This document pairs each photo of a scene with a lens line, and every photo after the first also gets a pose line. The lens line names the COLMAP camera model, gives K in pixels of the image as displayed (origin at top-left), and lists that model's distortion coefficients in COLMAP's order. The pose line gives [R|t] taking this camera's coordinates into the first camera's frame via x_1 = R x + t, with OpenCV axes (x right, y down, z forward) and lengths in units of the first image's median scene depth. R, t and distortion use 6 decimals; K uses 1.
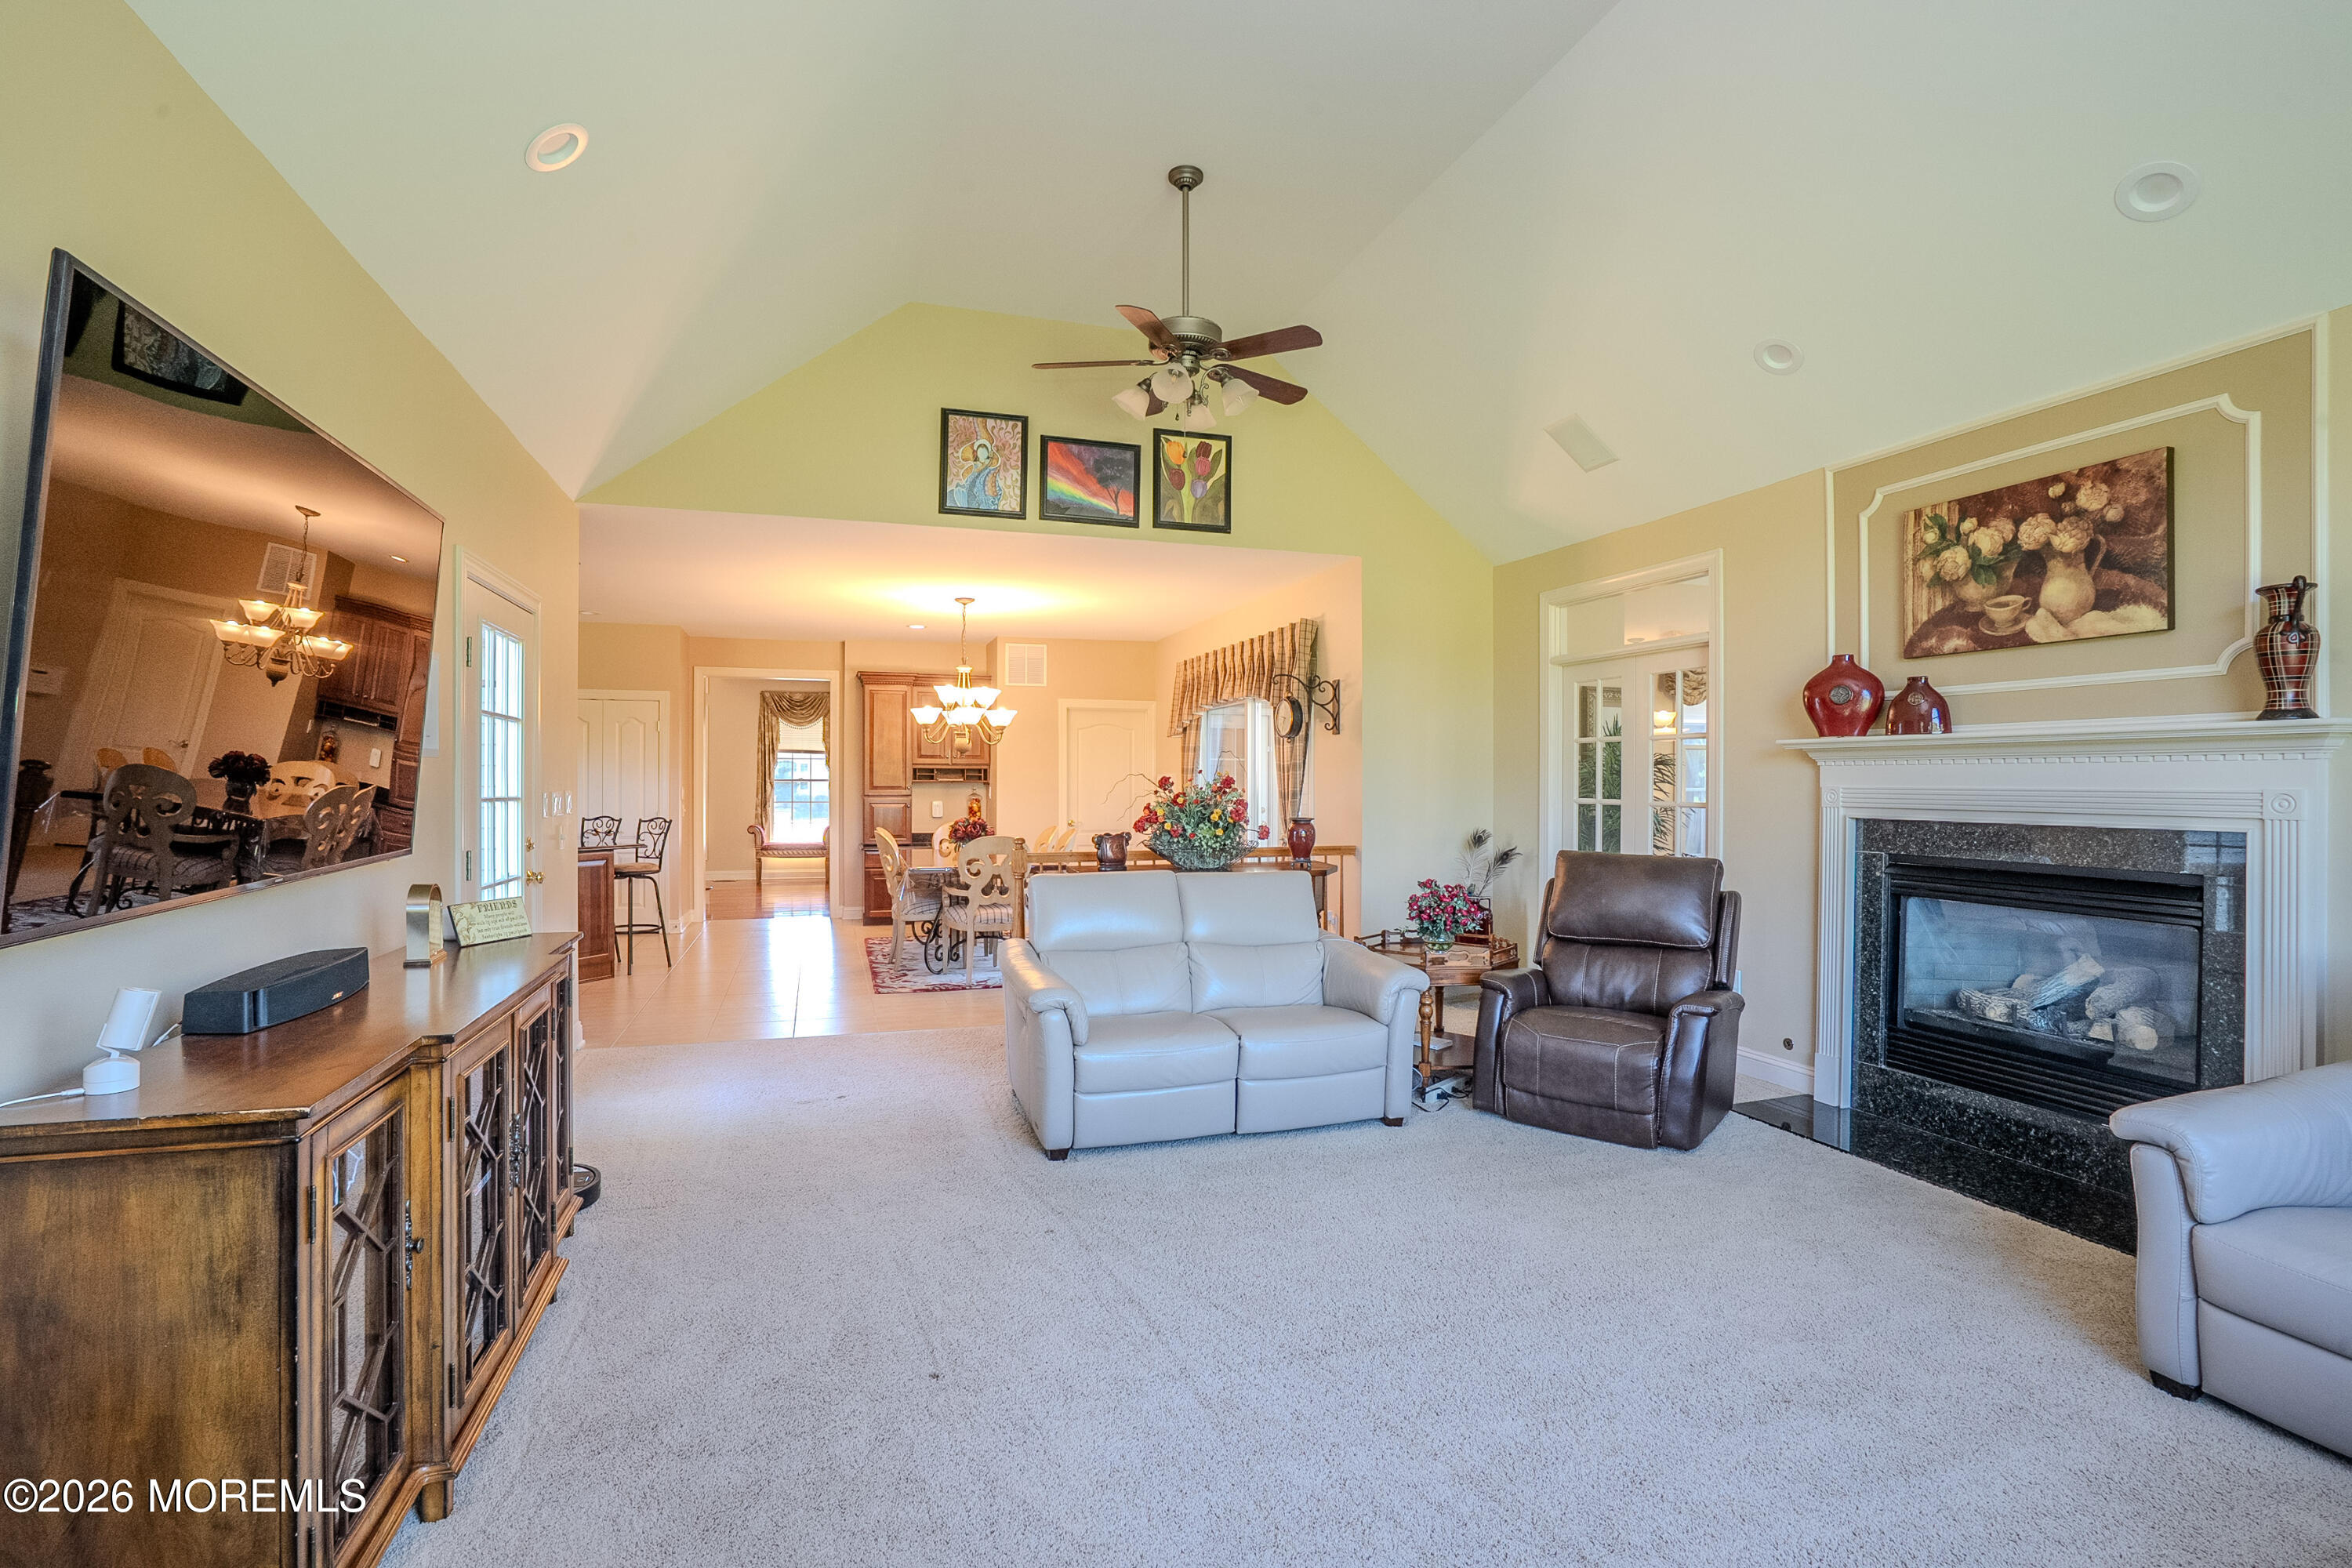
lens RADIAL K [[1062.5, 0, 1179.8], [0, 1062.5, 788.8], [0, 0, 1]] dist [-0.054736, 0.019727]
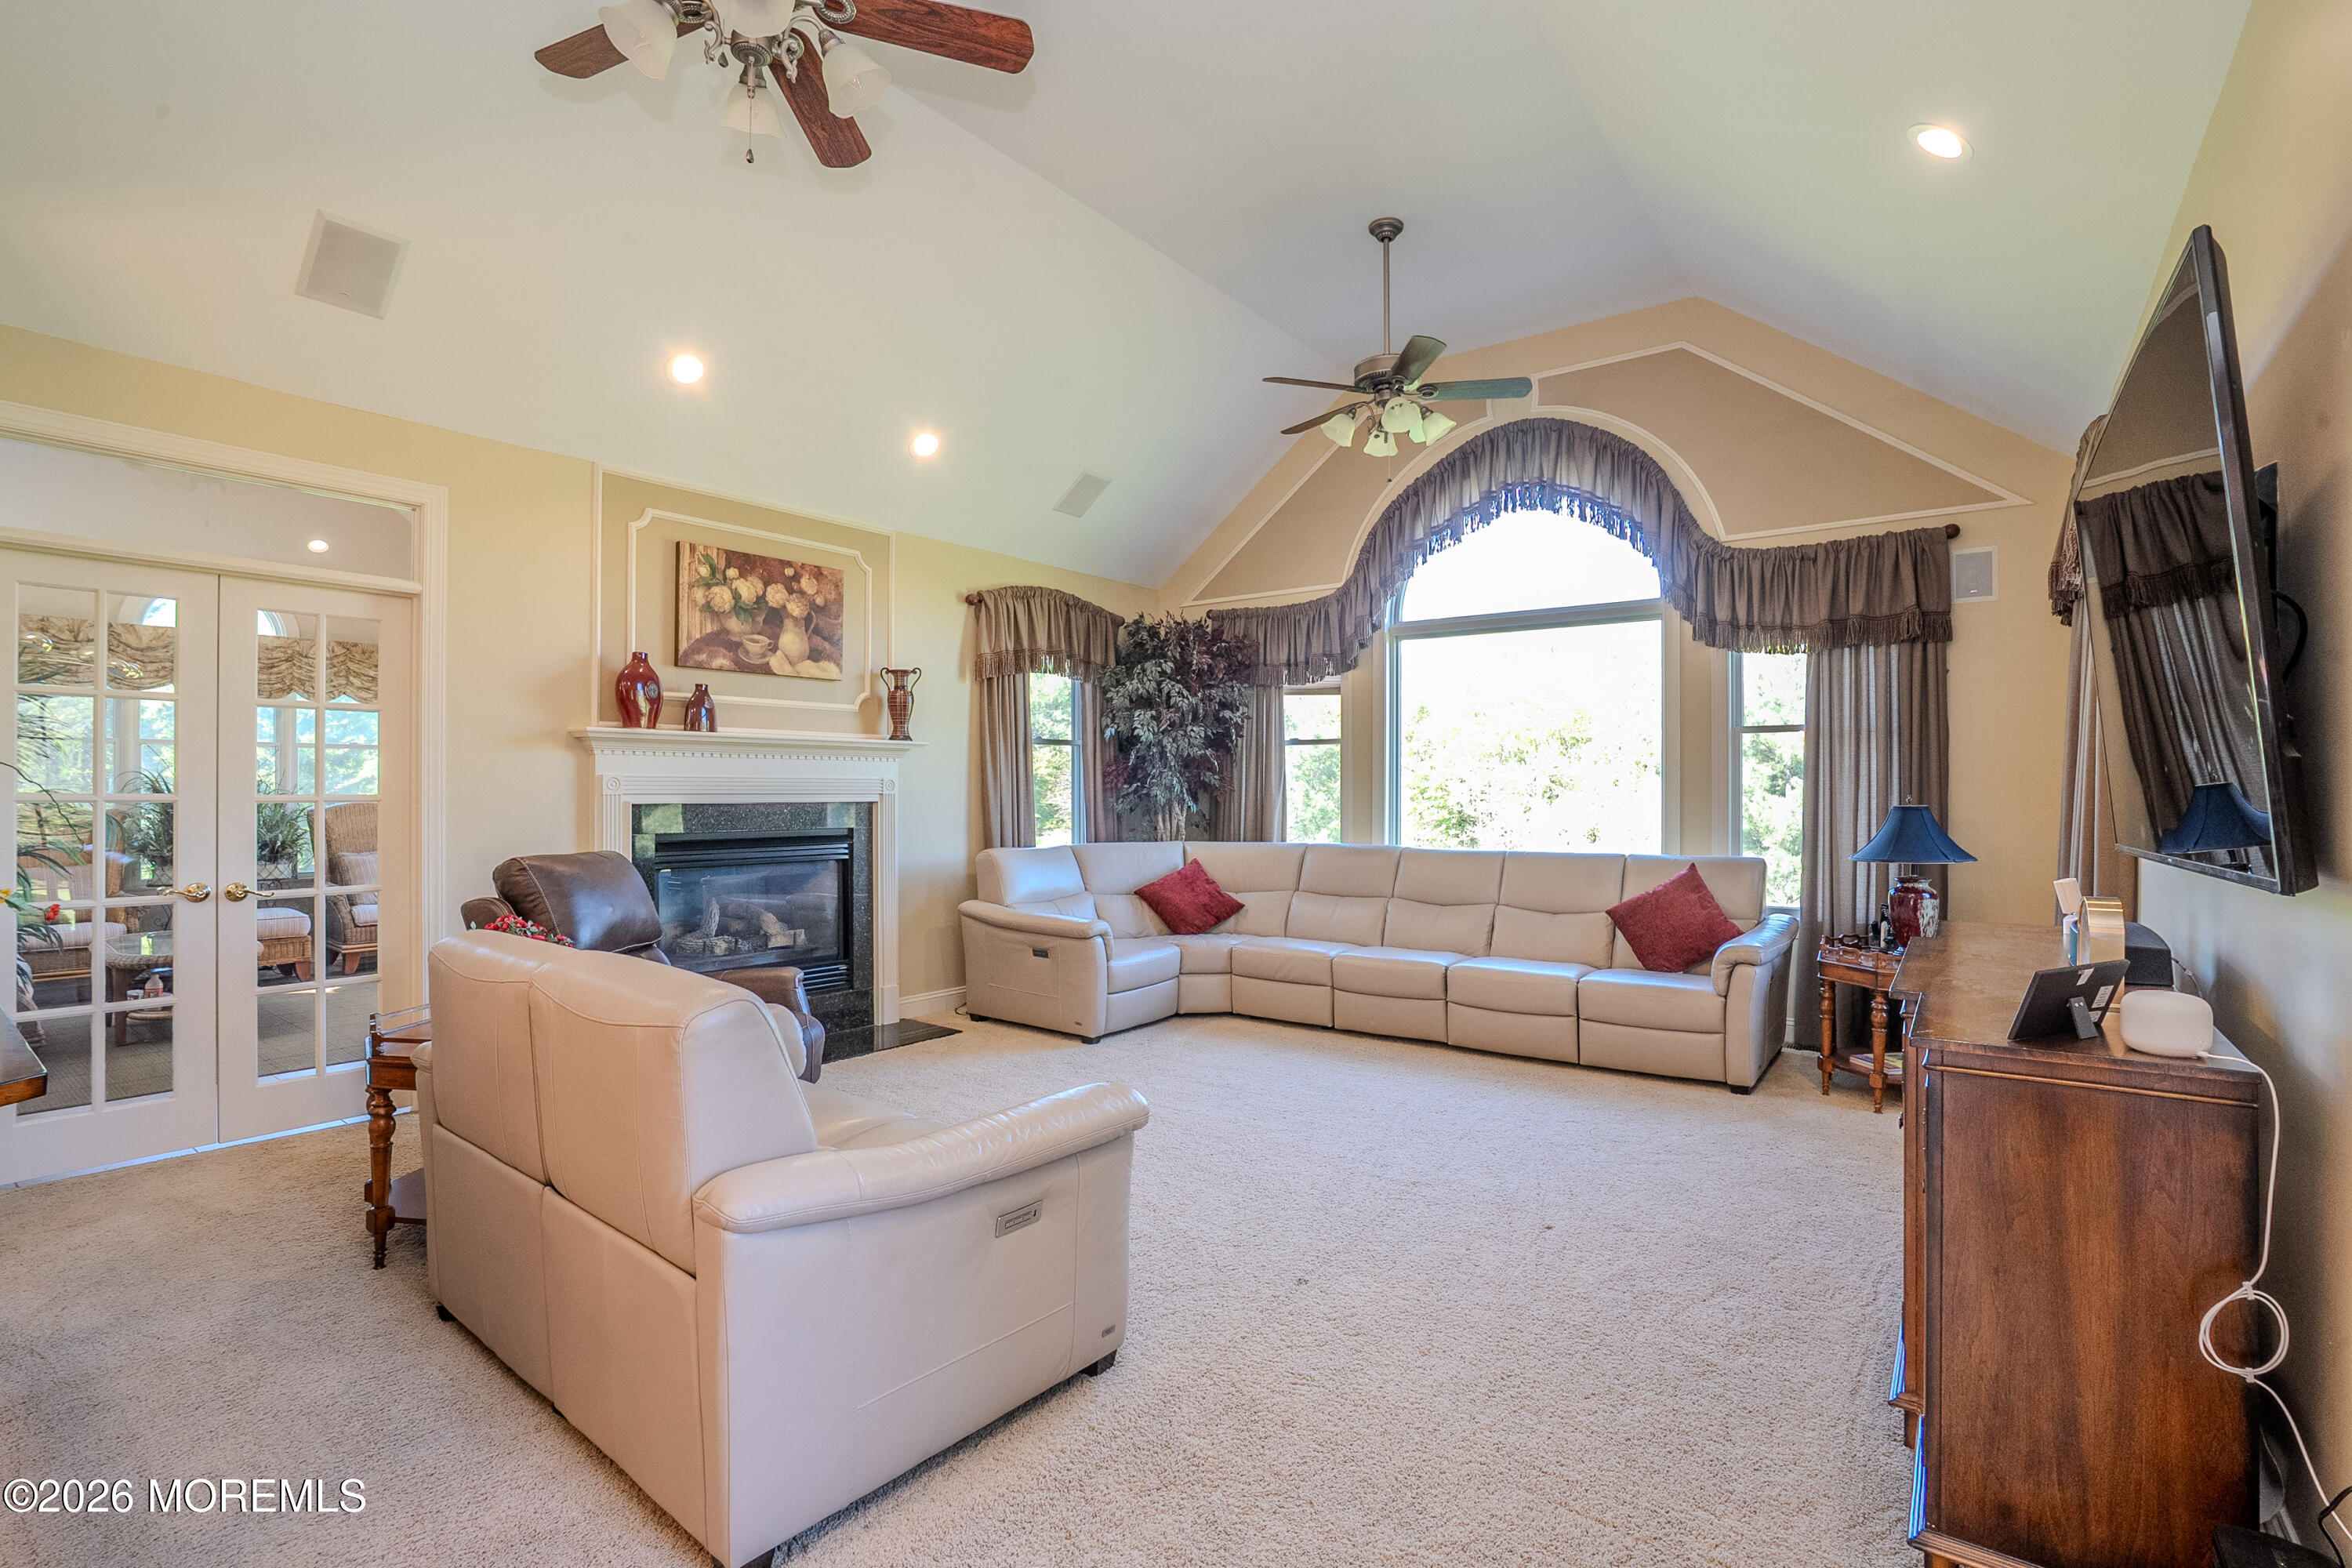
lens RADIAL K [[1062.5, 0, 1179.8], [0, 1062.5, 788.8], [0, 0, 1]] dist [-0.054736, 0.019727]
pose [[-0.553092, -0.005997, 0.833099, -0.655931], [0.001306, 0.999967, 0.008065, 0.004954], [-0.833119, 0.005549, -0.553065, 1.290936]]
